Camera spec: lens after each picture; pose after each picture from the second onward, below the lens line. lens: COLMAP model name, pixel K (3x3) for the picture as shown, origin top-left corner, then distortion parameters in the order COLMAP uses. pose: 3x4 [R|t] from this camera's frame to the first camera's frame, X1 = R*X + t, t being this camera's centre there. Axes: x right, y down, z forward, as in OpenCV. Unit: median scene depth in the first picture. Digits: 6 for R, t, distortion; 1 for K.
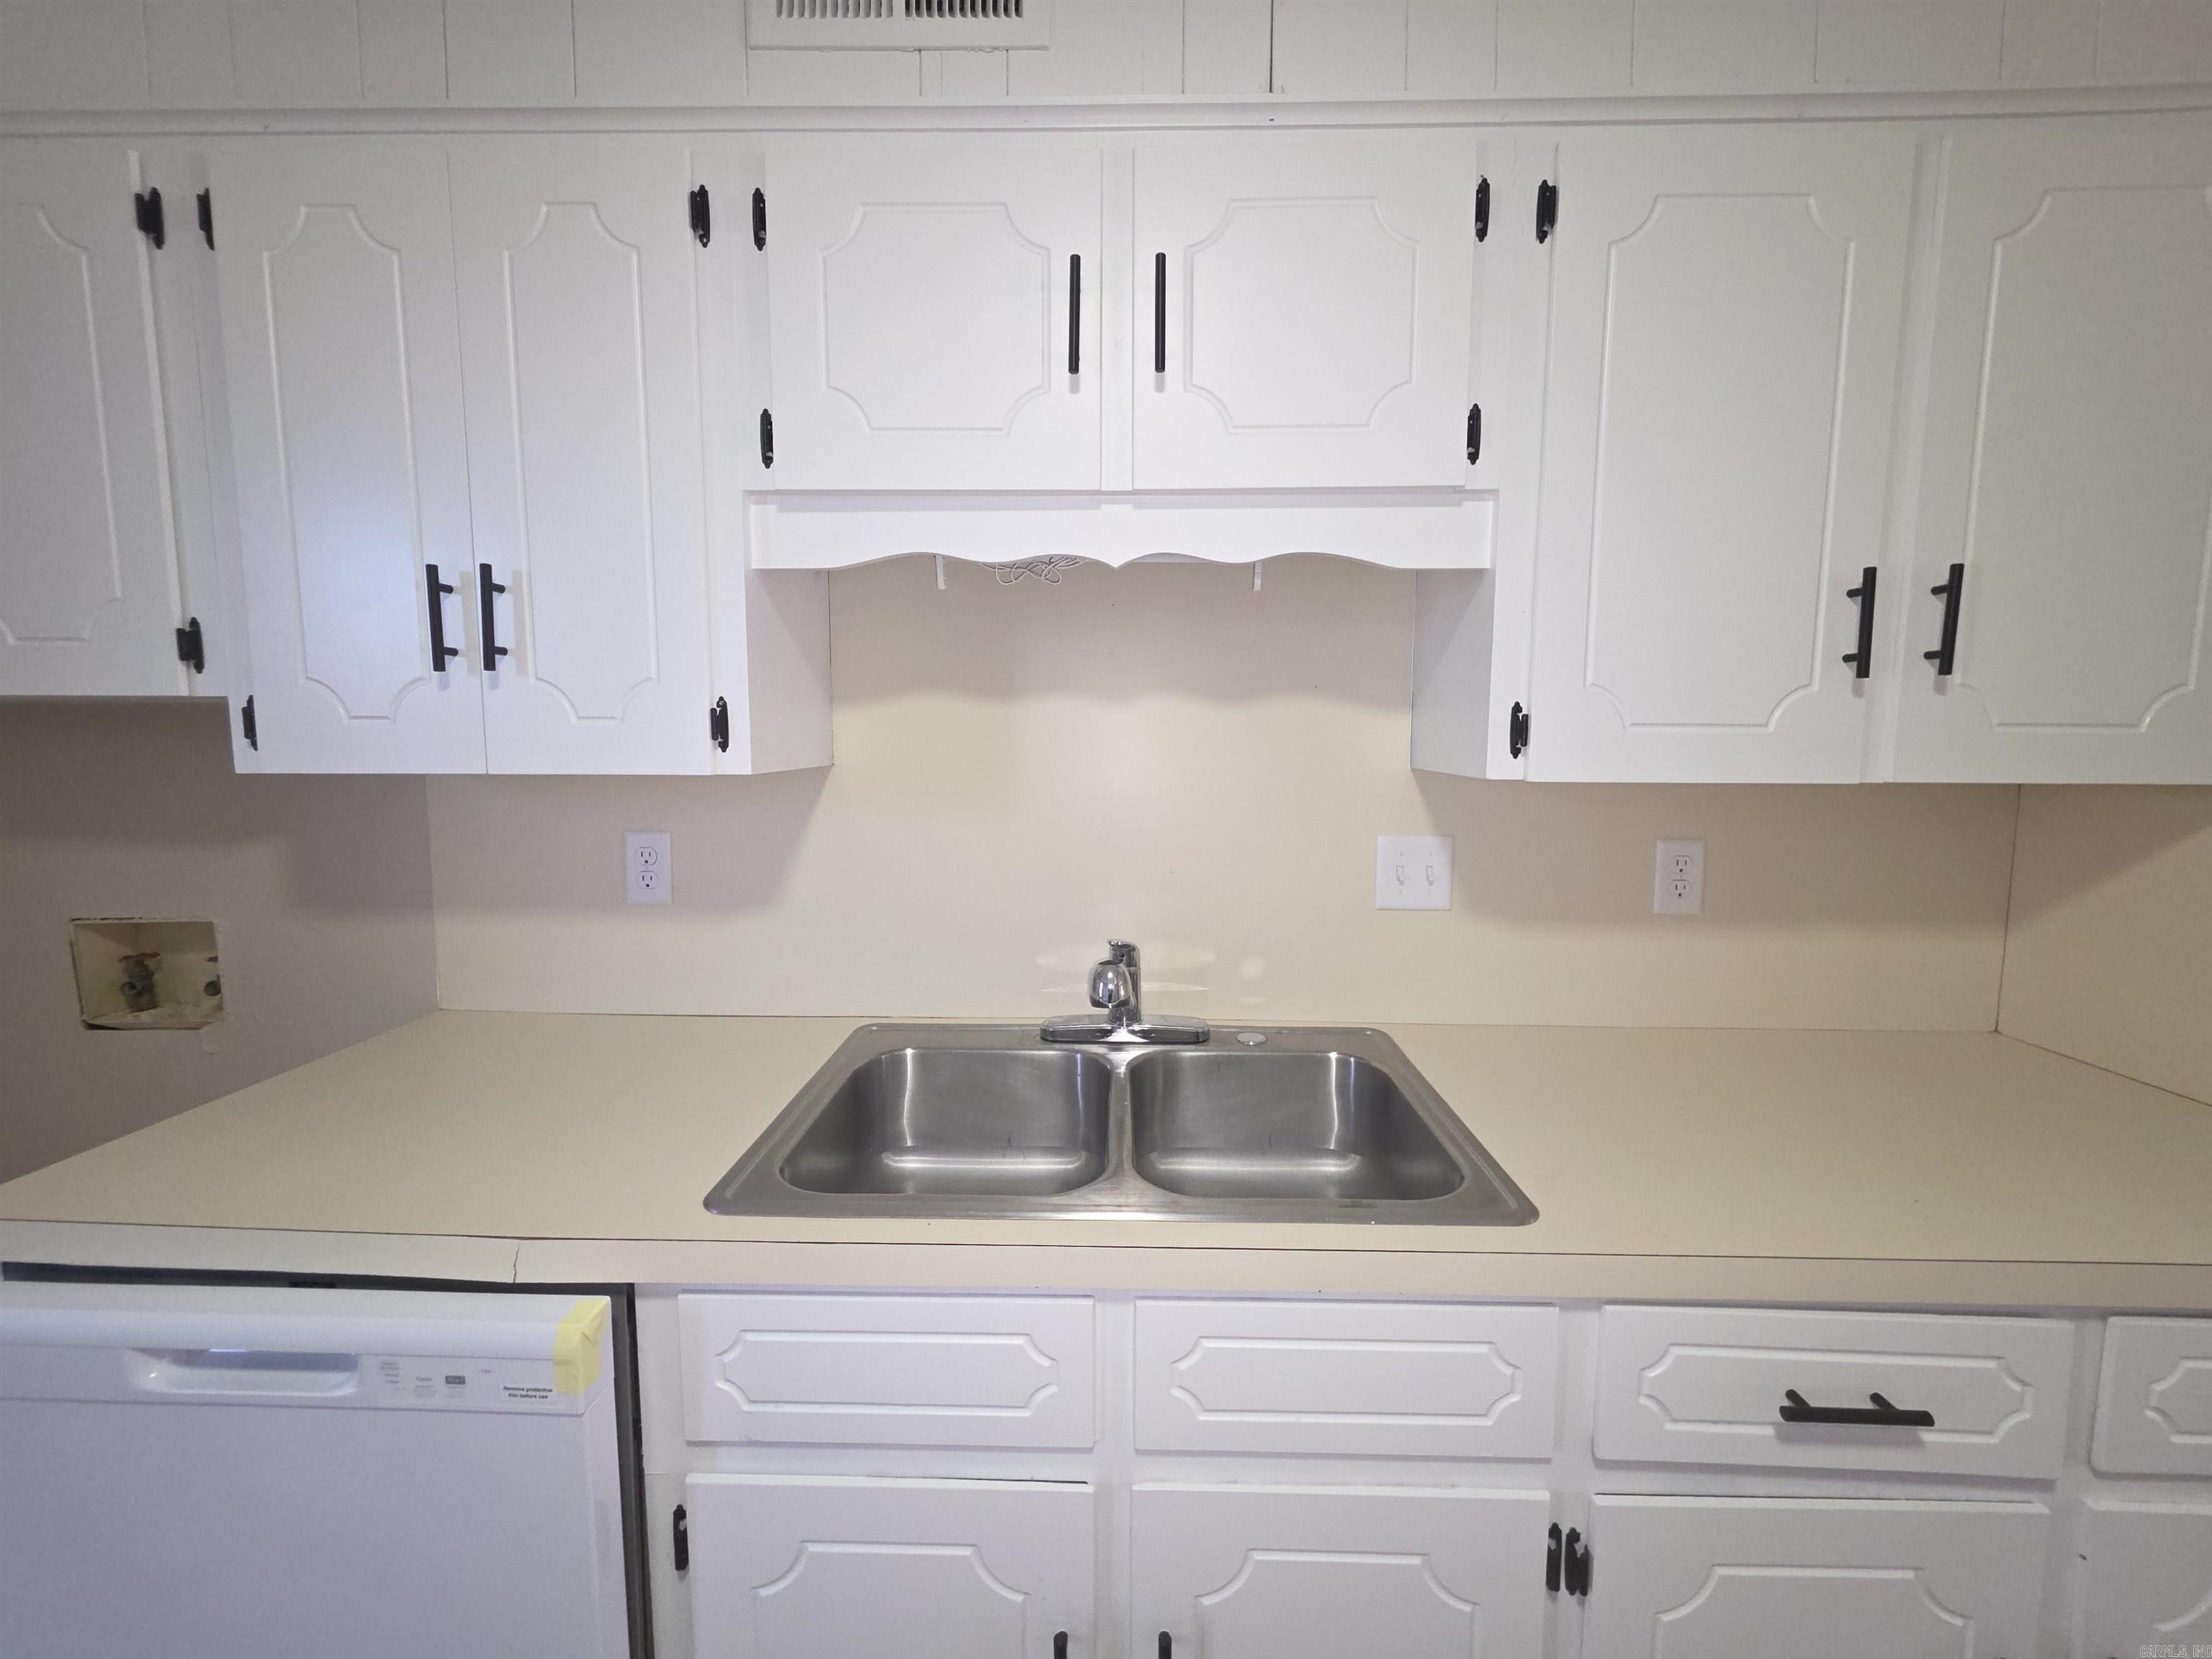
lens RADIAL K [[885.7, 0, 1111.0], [0, 885.7, 811.4], [0, 0, 1]] dist [0.002706, -0.000258]
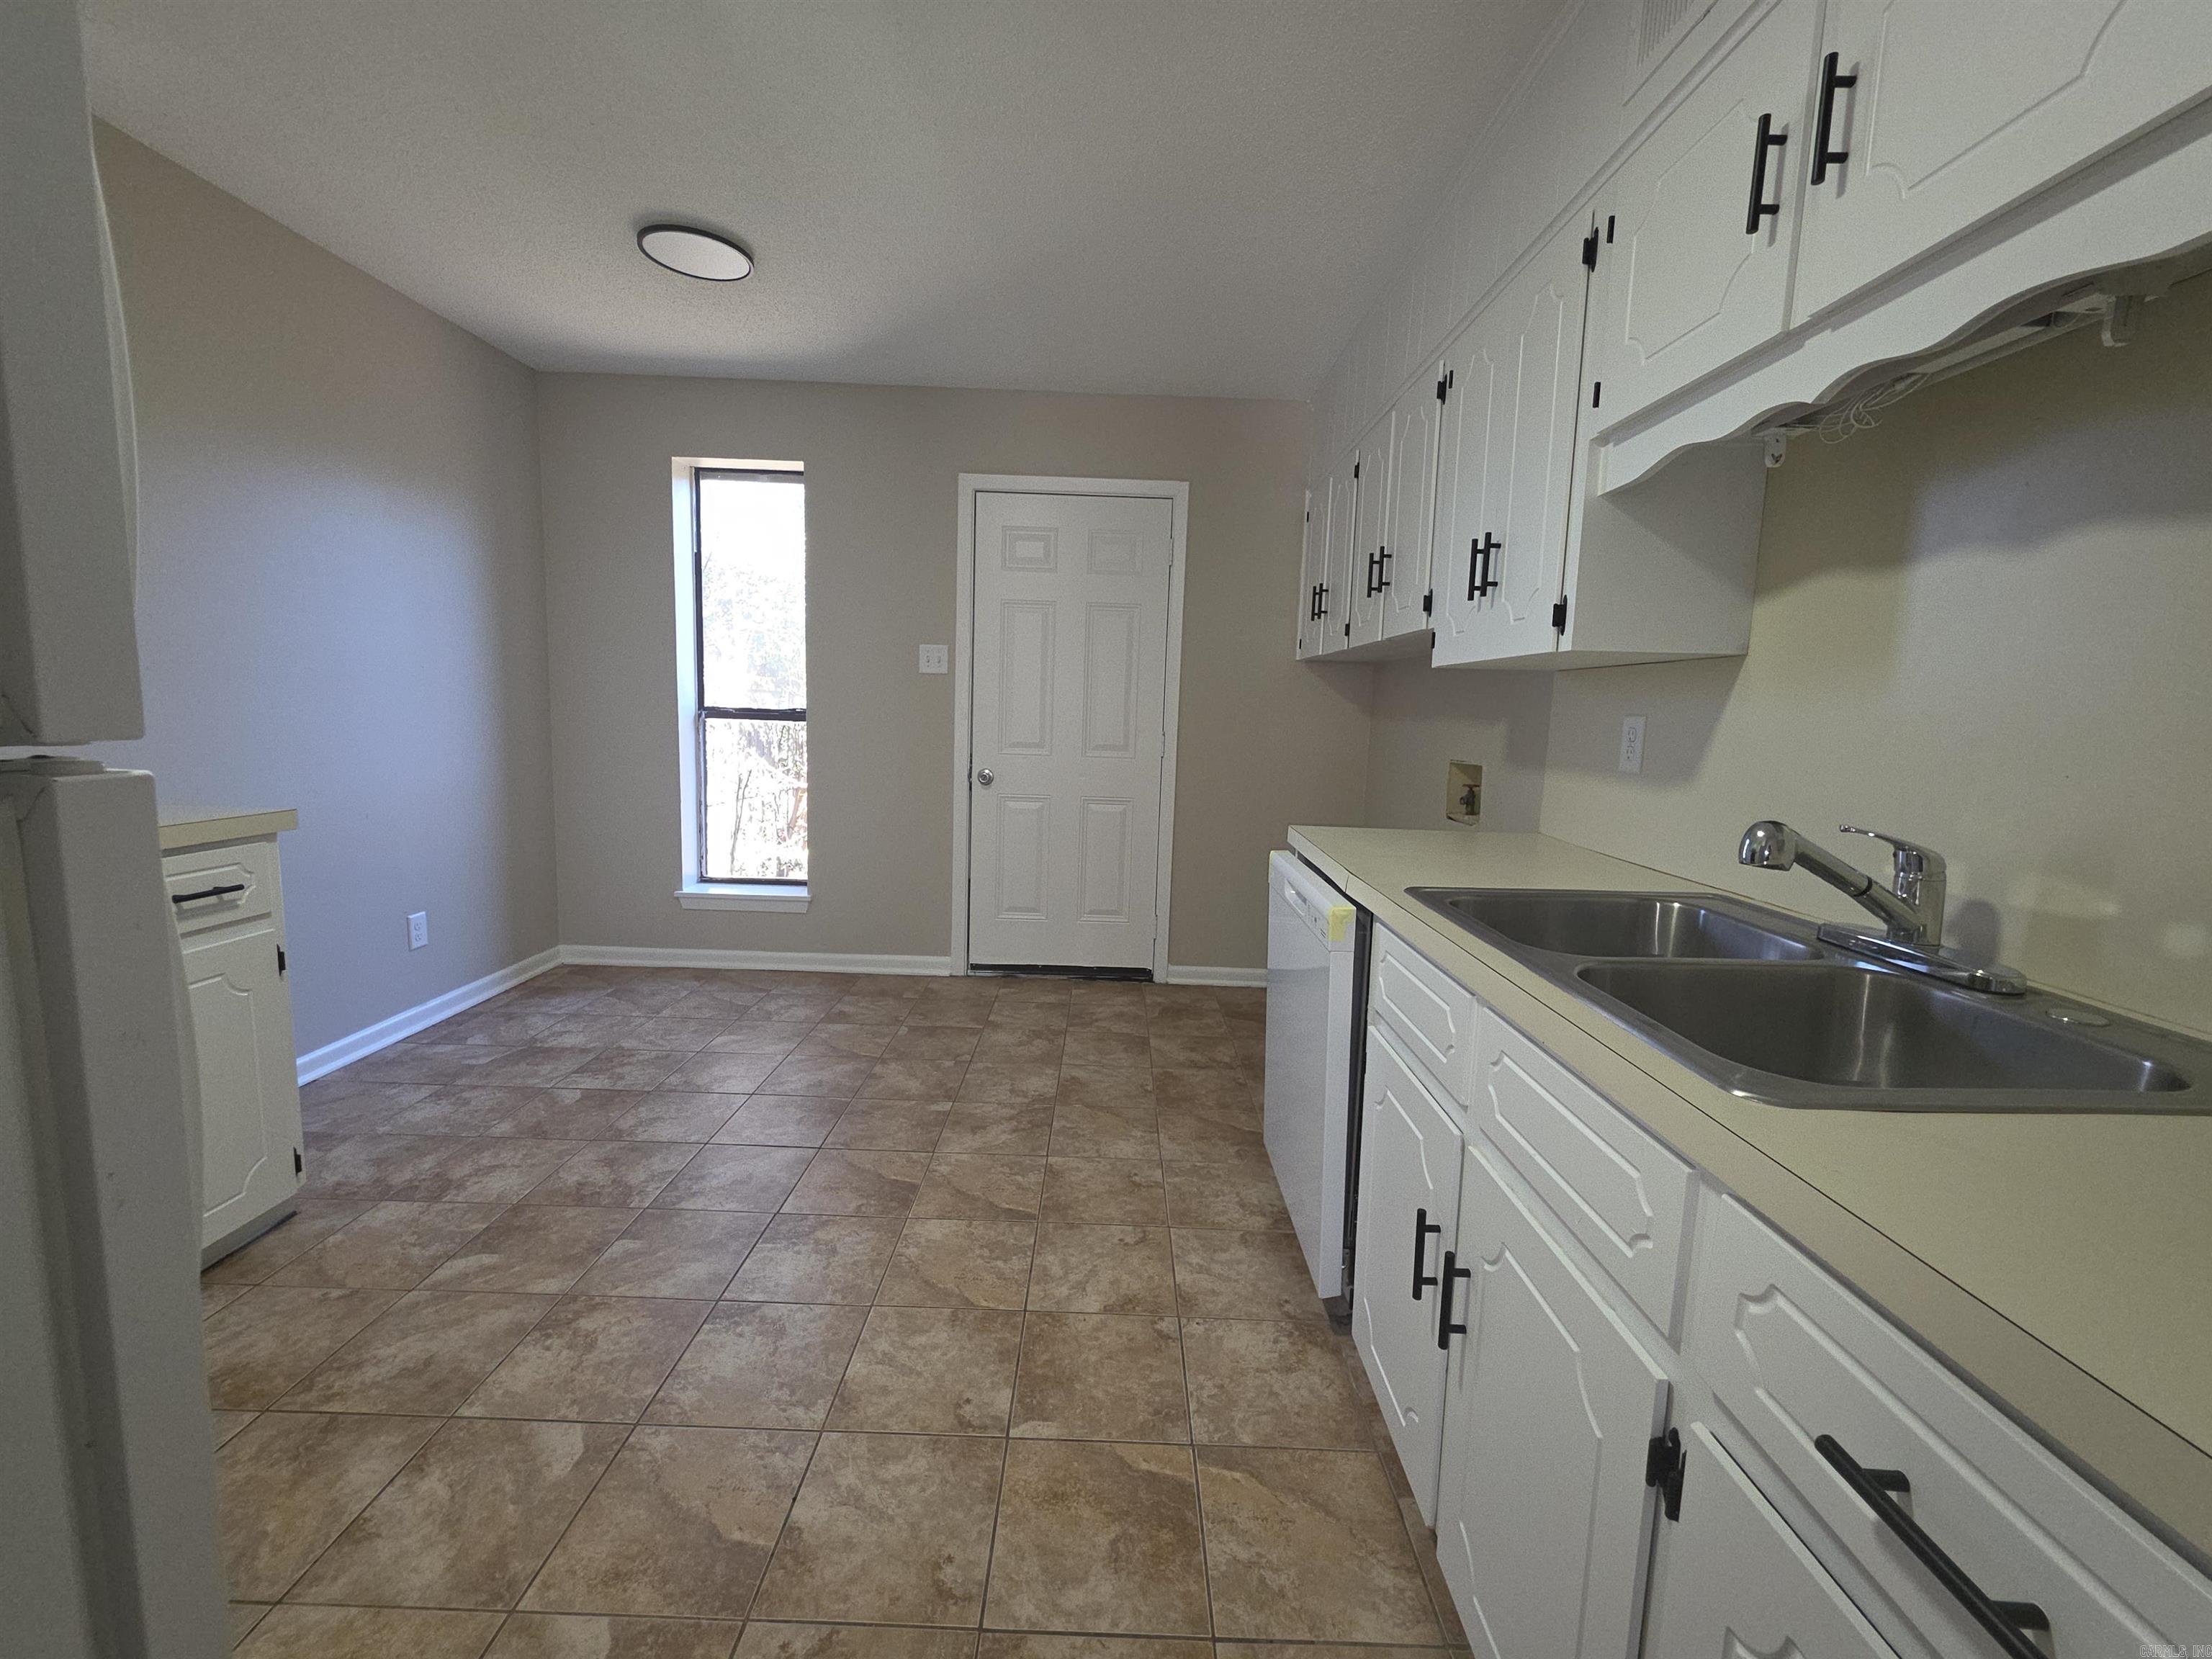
lens RADIAL K [[885.7, 0, 1112.8], [0, 885.7, 807.9], [0, 0, 1]] dist [0.002706, -0.000258]
pose [[0.026130, 0.111140, -0.993461, 0.978341], [-0.114970, 0.987540, 0.107454, 0.134391], [0.993025, 0.111410, 0.038582, 0.271660]]
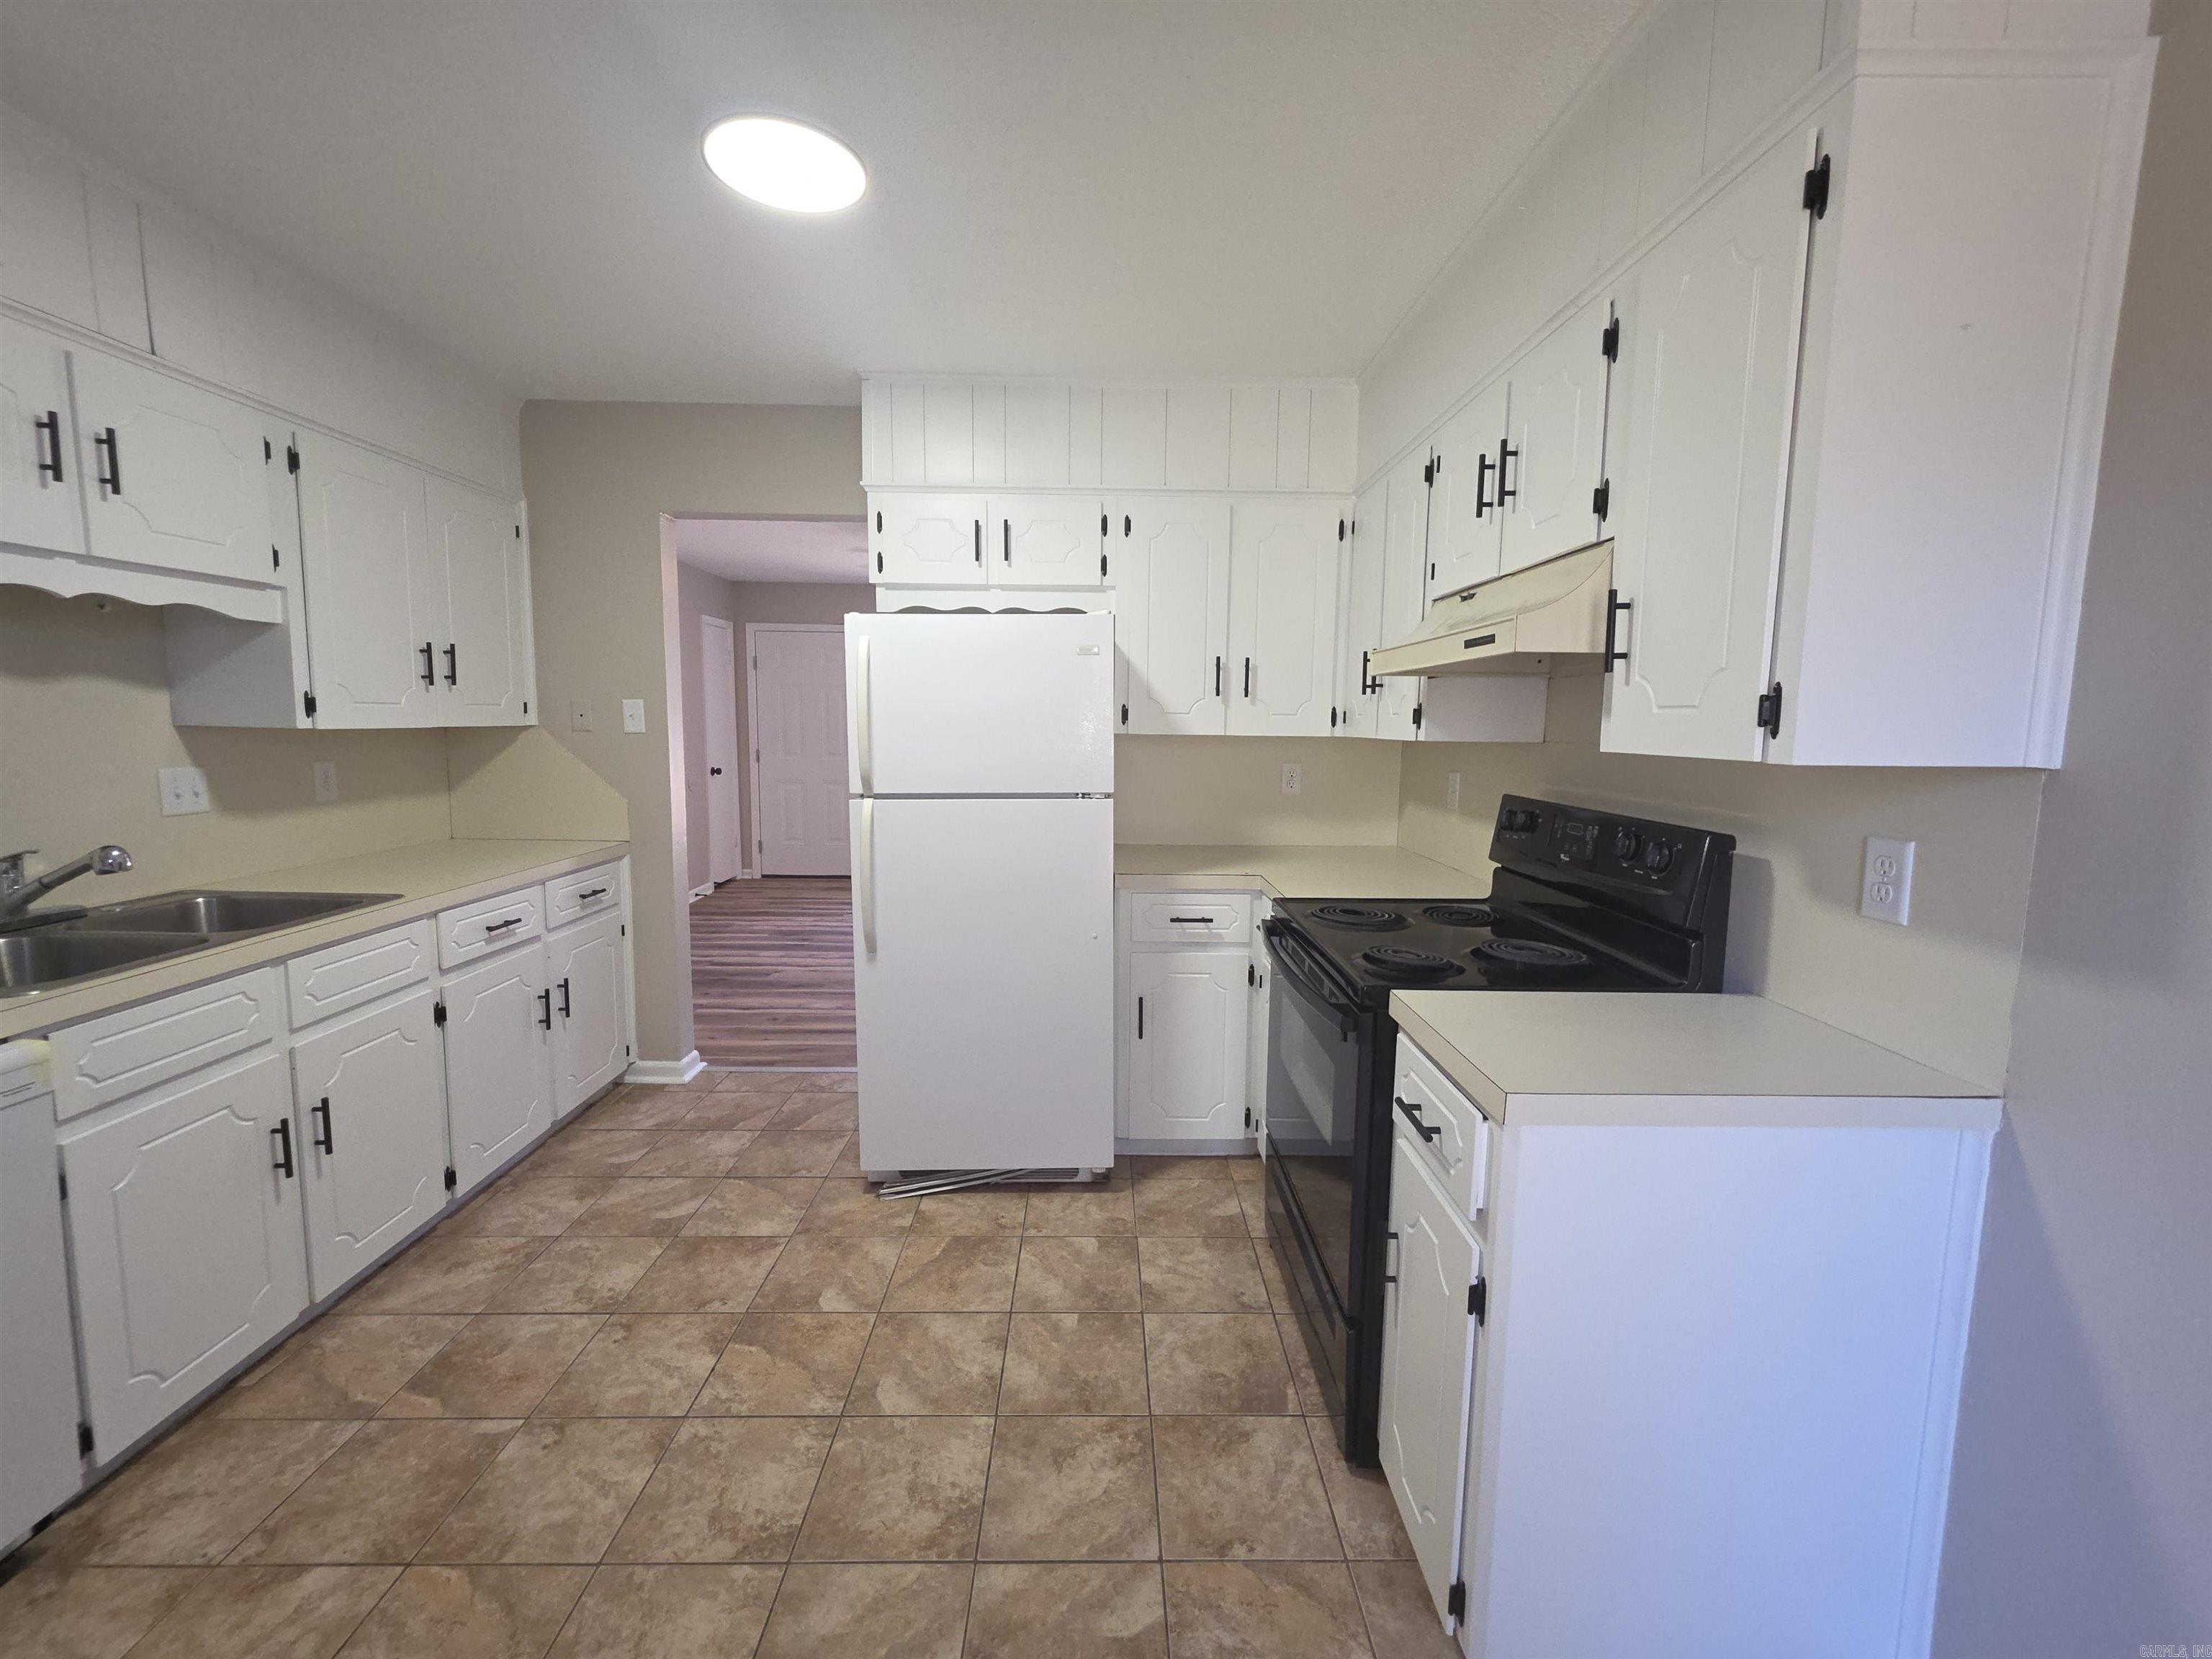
lens RADIAL K [[885.7, 0, 1108.9], [0, 885.7, 822.8], [0, 0, 1]] dist [0.002706, -0.000258]
pose [[-0.040529, -0.123550, 0.991510, -1.703335], [0.069645, 0.989563, 0.126155, 0.051528], [-0.996748, 0.074167, -0.031501, -0.781911]]
